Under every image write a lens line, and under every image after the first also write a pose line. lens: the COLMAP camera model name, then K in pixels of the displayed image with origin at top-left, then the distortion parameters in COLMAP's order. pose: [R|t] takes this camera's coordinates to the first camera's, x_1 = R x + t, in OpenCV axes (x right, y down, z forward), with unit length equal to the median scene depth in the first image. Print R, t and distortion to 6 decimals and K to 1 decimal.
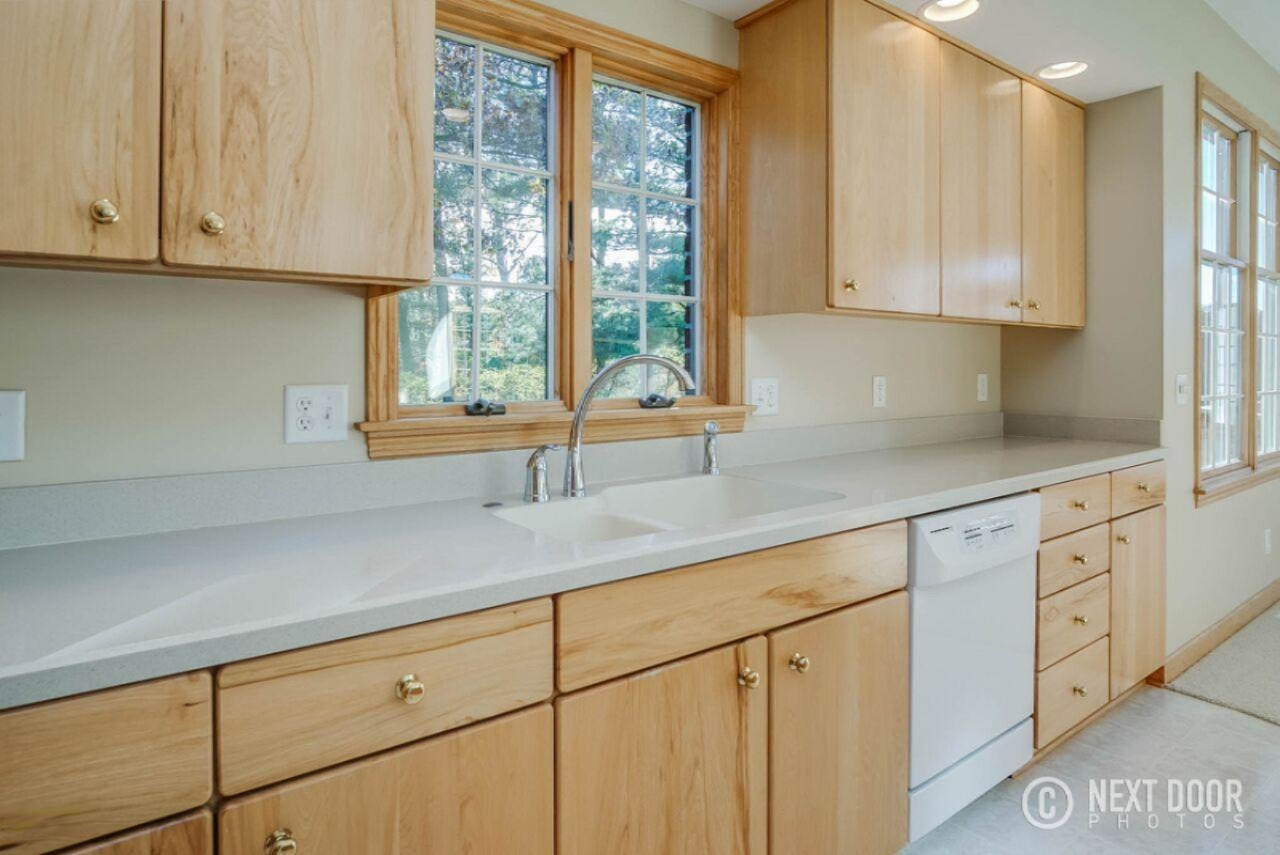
lens RADIAL K [[663.2, 0, 640.3], [0, 663.2, 369.3], [0, 0, 1]] dist [-0.002299, -0.000682]
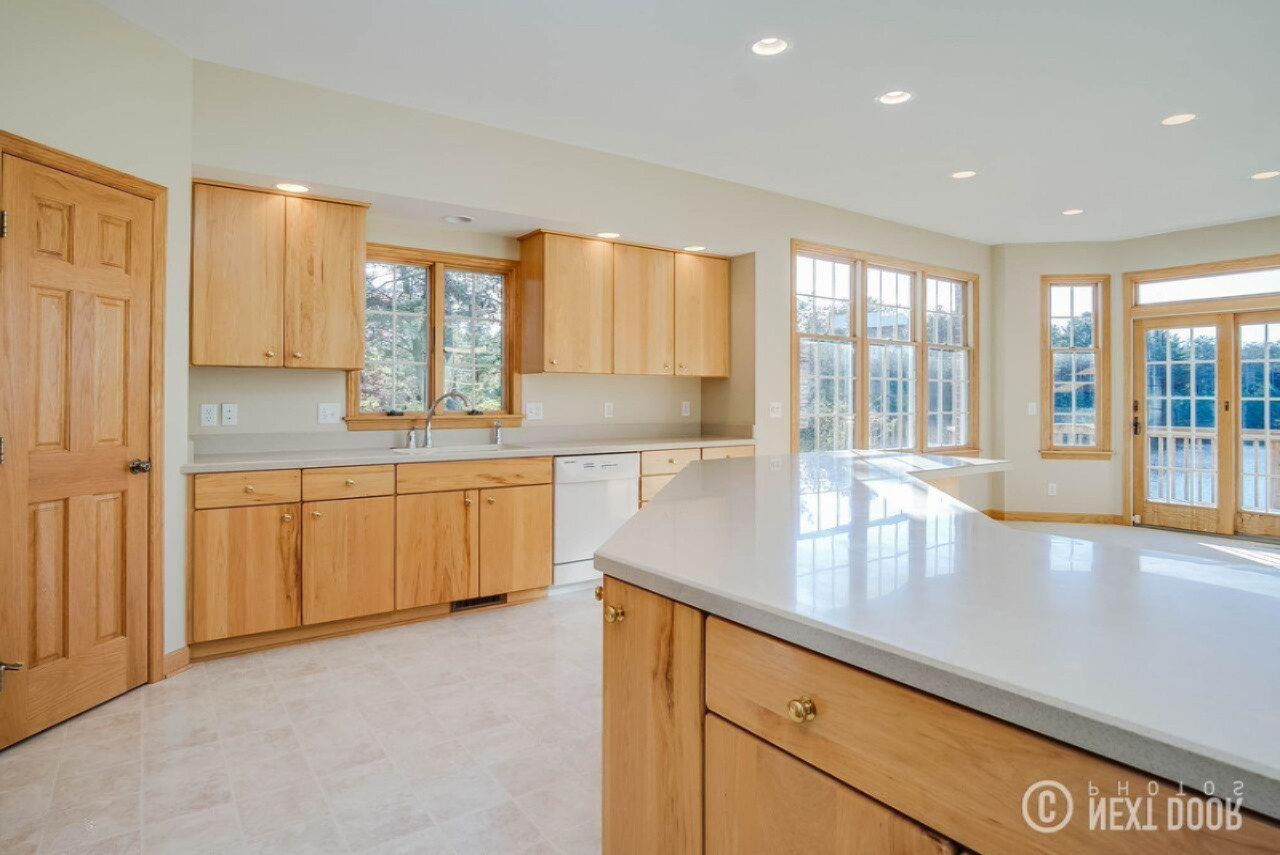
lens RADIAL K [[714.1, 0, 637.7], [0, 714.1, 400.5], [0, 0, 1]] dist [0.000286, 0.000002]
pose [[0.997378, 0.002616, -0.072317, 0.888790], [-0.002434, 0.999994, 0.002613, 0.001067], [0.072324, -0.002430, 0.997378, -1.651407]]
